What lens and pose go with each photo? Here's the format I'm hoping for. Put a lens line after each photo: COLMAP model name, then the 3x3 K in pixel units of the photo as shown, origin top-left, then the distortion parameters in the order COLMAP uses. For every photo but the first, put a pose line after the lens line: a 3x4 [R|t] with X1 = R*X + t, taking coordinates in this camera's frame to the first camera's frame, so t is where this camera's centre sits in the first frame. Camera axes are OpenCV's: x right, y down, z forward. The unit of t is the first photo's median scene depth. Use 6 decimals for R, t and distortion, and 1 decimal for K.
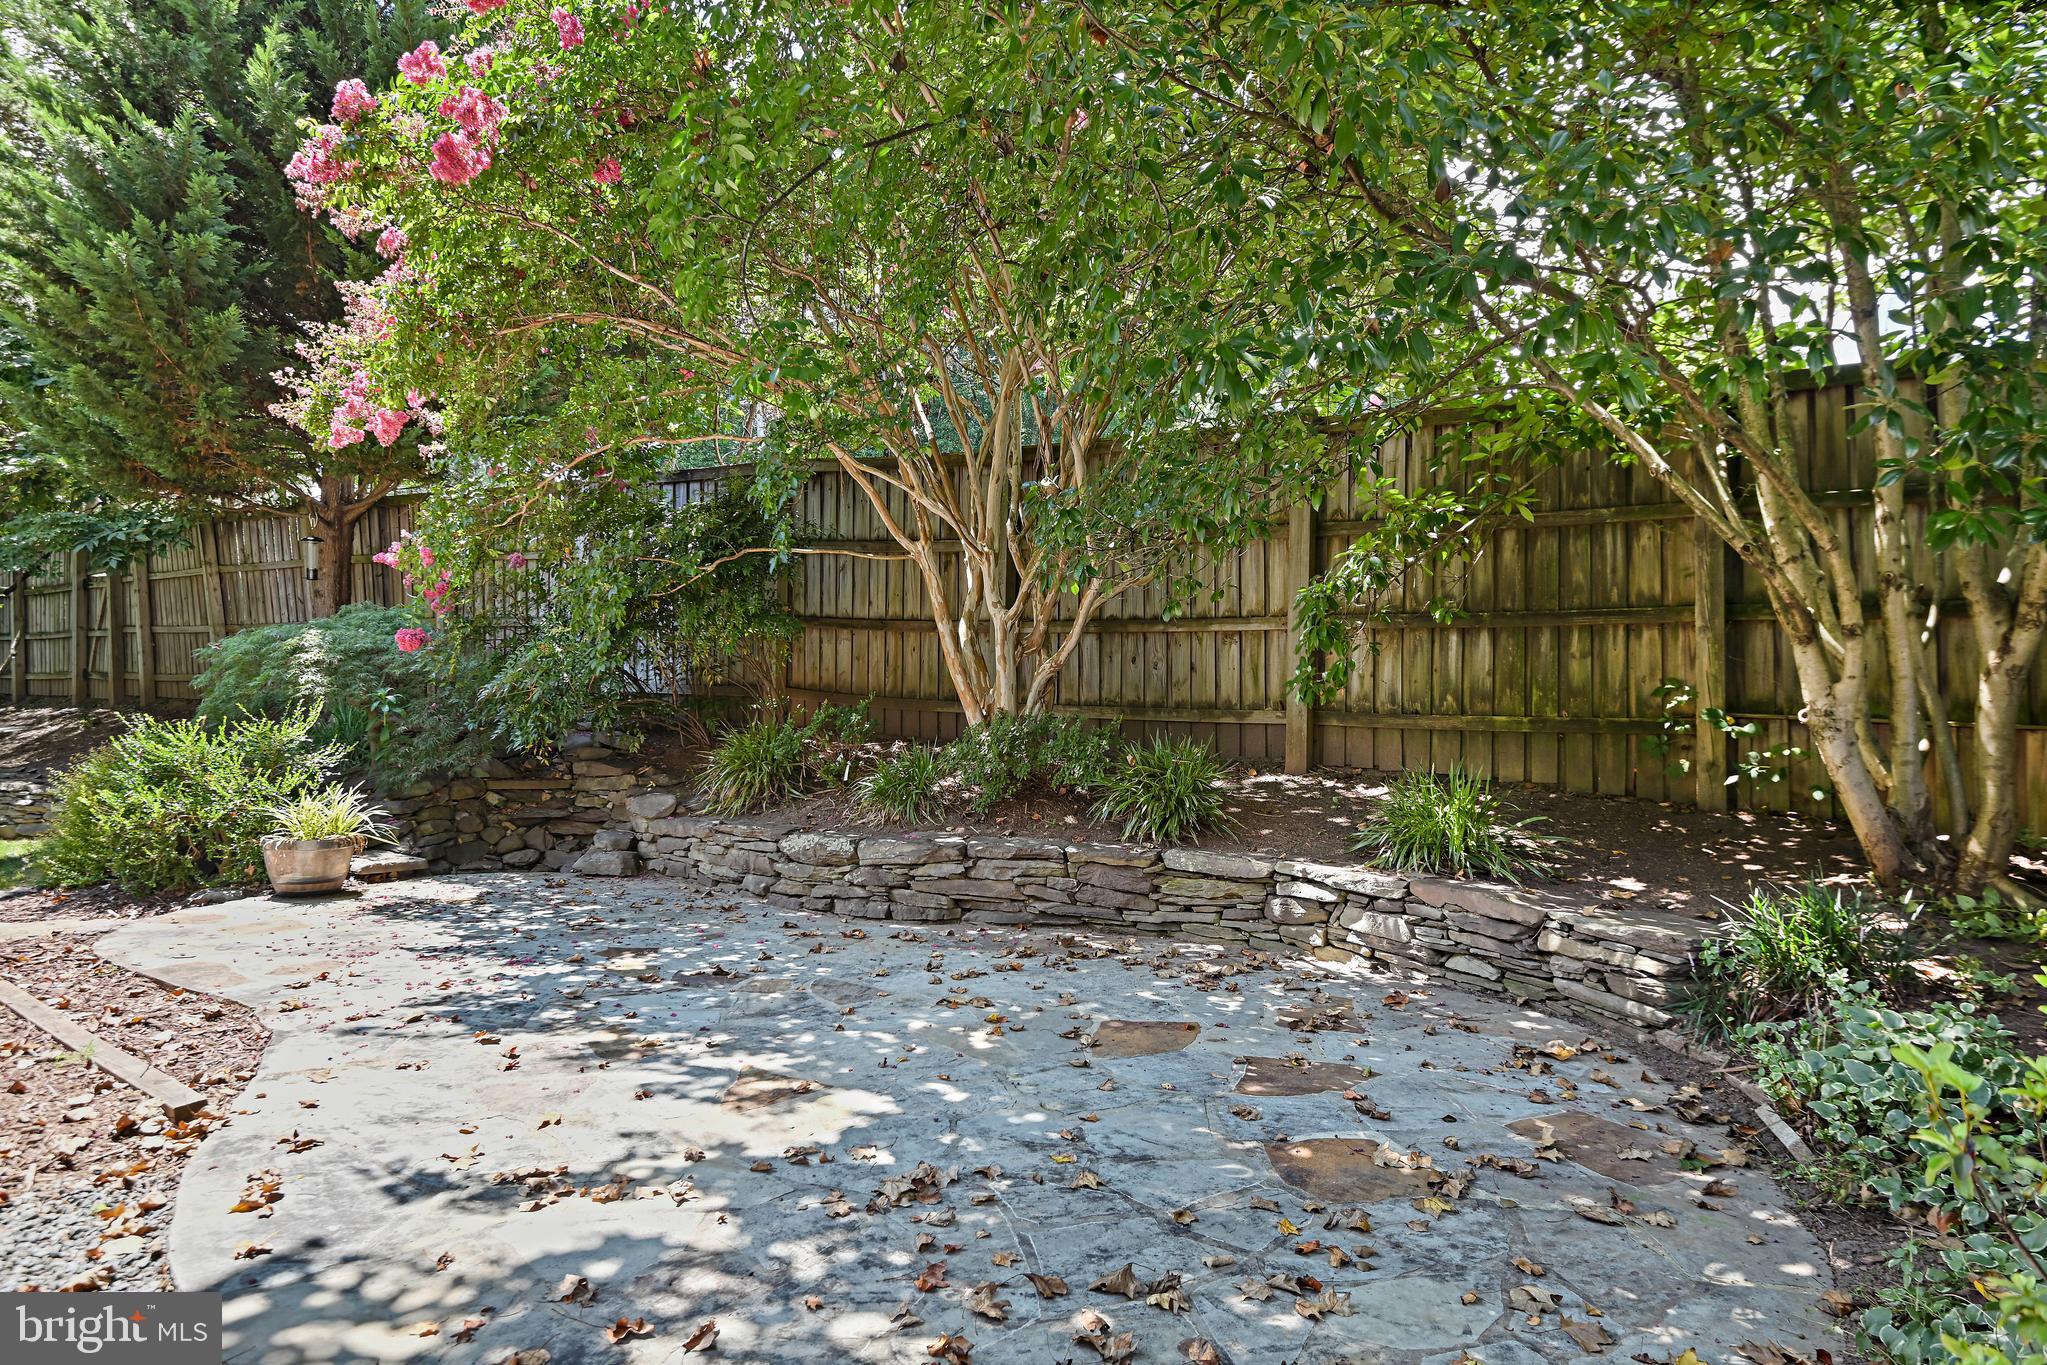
lens RADIAL K [[1170.5, 0, 1027.3], [0, 1170.5, 683.6], [0, 0, 1]] dist [-0.003337, -0.016121]
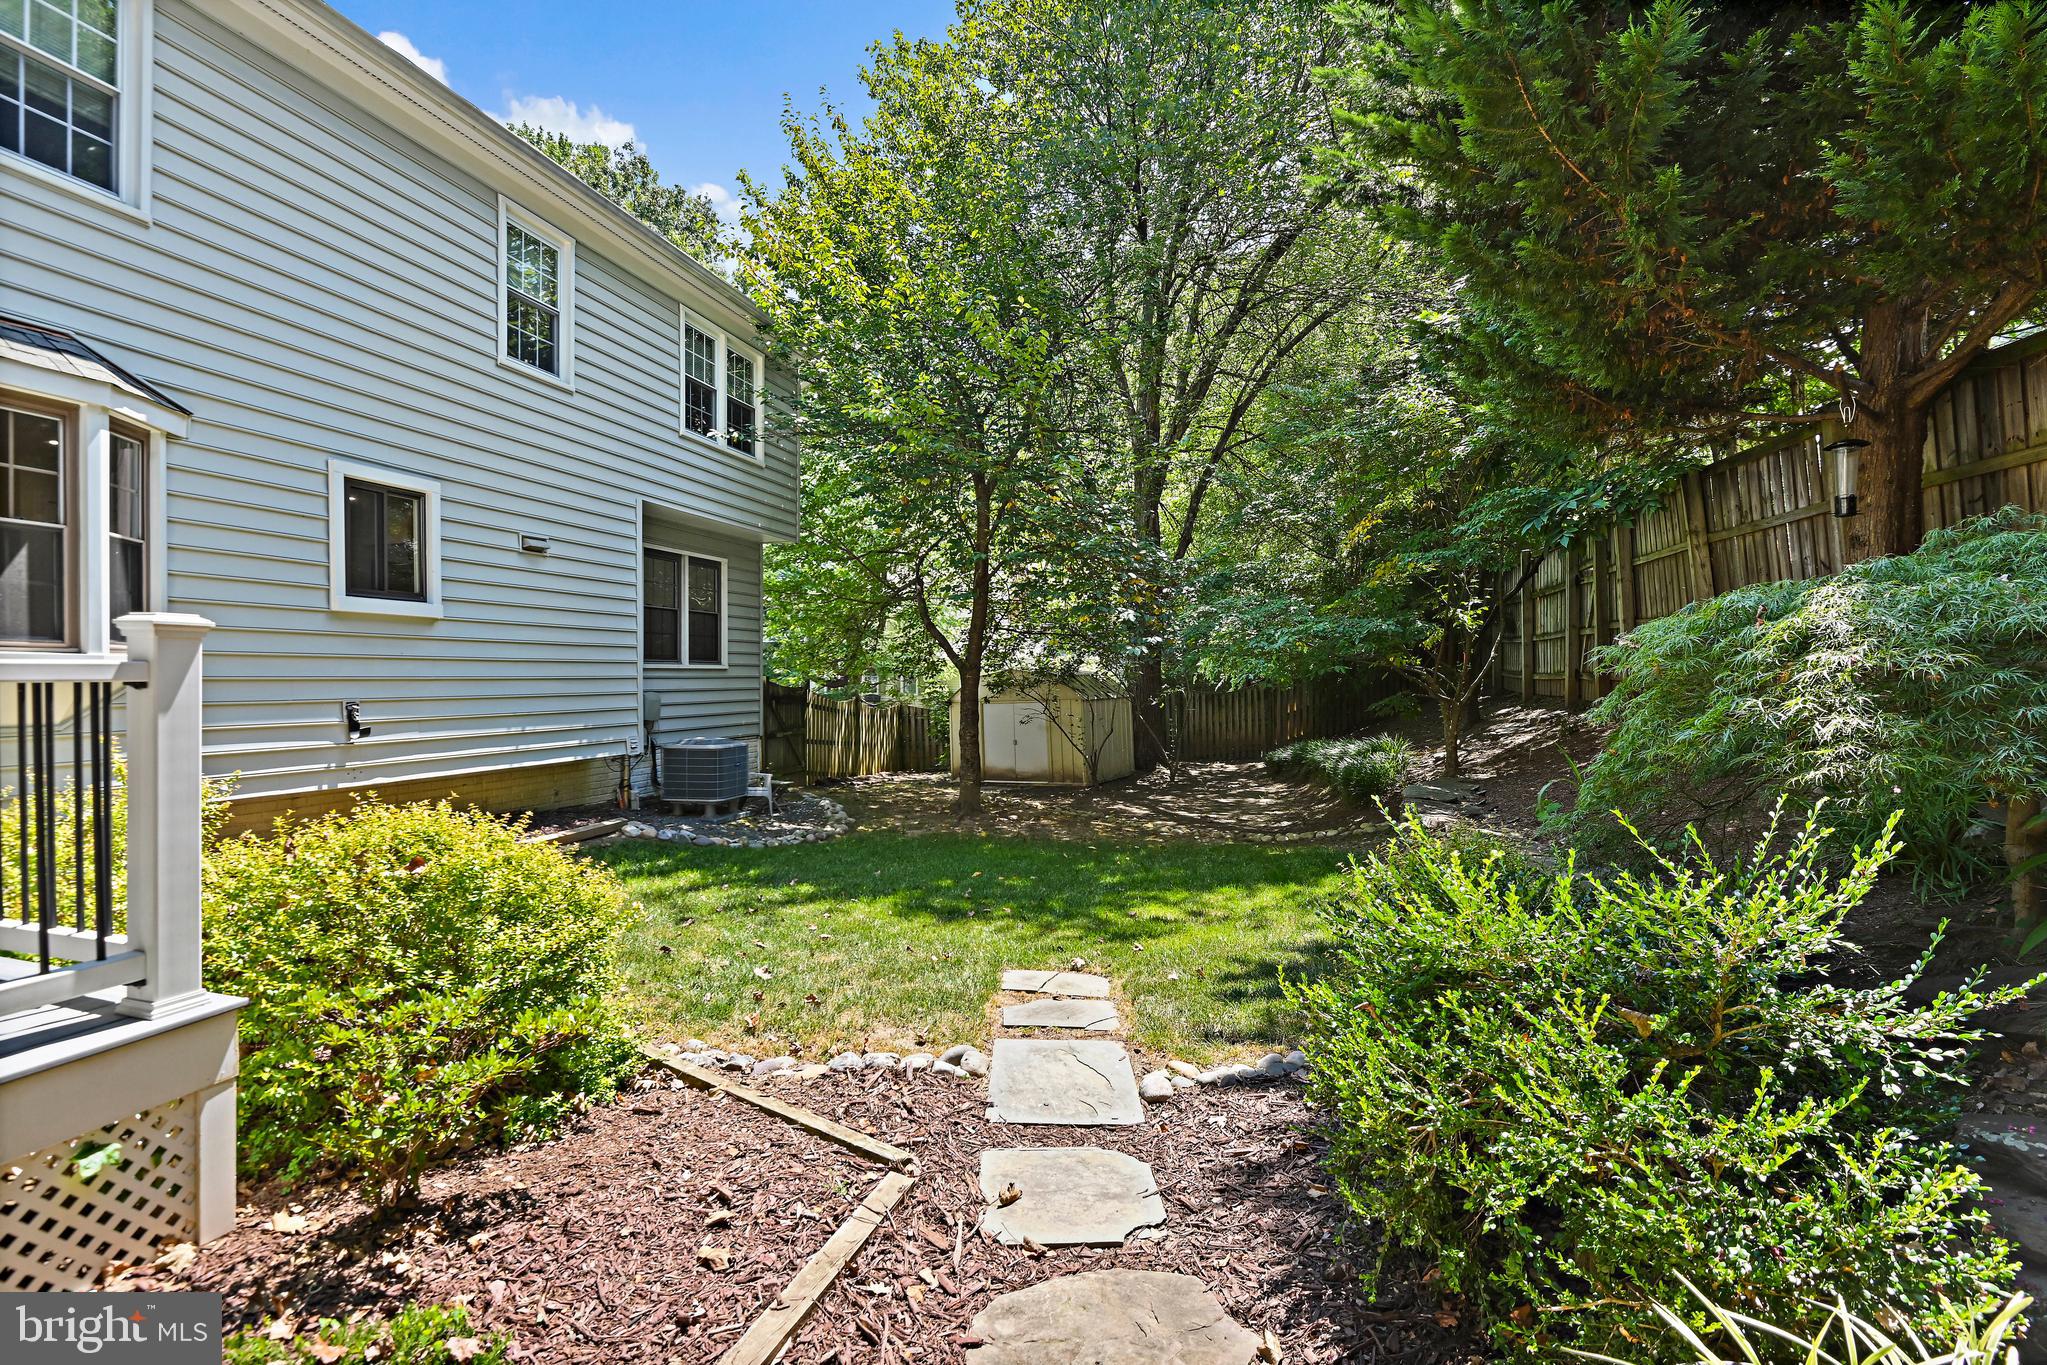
lens RADIAL K [[954.4, 0, 1031.5], [0, 954.4, 677.7], [0, 0, 1]] dist [-0.005832, -0.008256]
pose [[0.306962, -0.004591, -0.951711, -0.294214], [0.010705, 0.999942, -0.001371, -0.013369], [0.951662, -0.009767, 0.306993, 0.475673]]
